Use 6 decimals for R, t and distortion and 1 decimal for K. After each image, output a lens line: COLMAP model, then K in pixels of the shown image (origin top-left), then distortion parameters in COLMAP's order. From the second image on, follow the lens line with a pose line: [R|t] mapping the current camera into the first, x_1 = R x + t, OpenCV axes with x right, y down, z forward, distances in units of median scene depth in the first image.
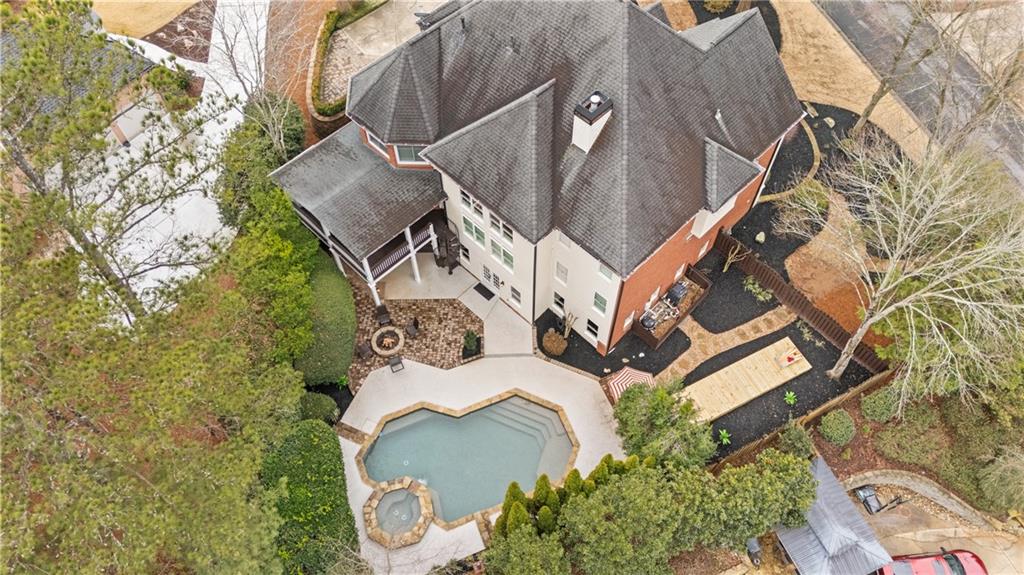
lens RADIAL K [[759.7, 0, 510.4], [0, 759.7, 288.5], [0, 0, 1]] dist [0.044161, -0.018744]
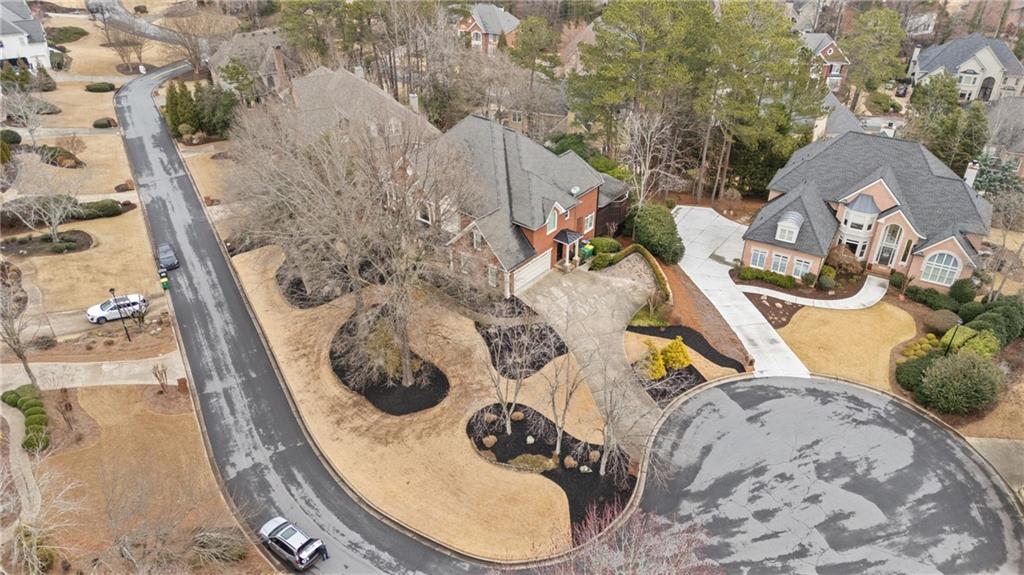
lens RADIAL K [[759.7, 0, 508.9], [0, 759.7, 286.7], [0, 0, 1]] dist [0.044161, -0.018744]
pose [[-0.995598, 0.057606, -0.073931, 0.189431], [-0.074550, -0.008673, 0.997180, -2.146742], [0.056802, 0.998302, 0.012930, 1.195740]]
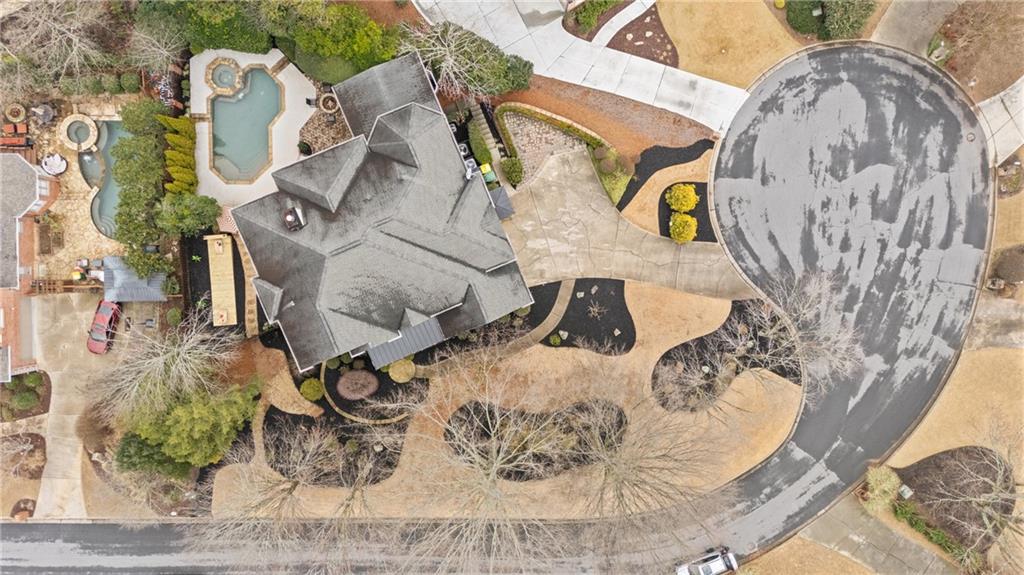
lens RADIAL K [[759.7, 0, 512.3], [0, 759.7, 288.3], [0, 0, 1]] dist [0.044161, -0.018744]
pose [[-0.377252, 0.925775, 0.024934, 0.018943], [-0.790326, -0.335857, 0.512431, -1.232681], [0.482770, 0.173610, 0.858366, -0.160119]]
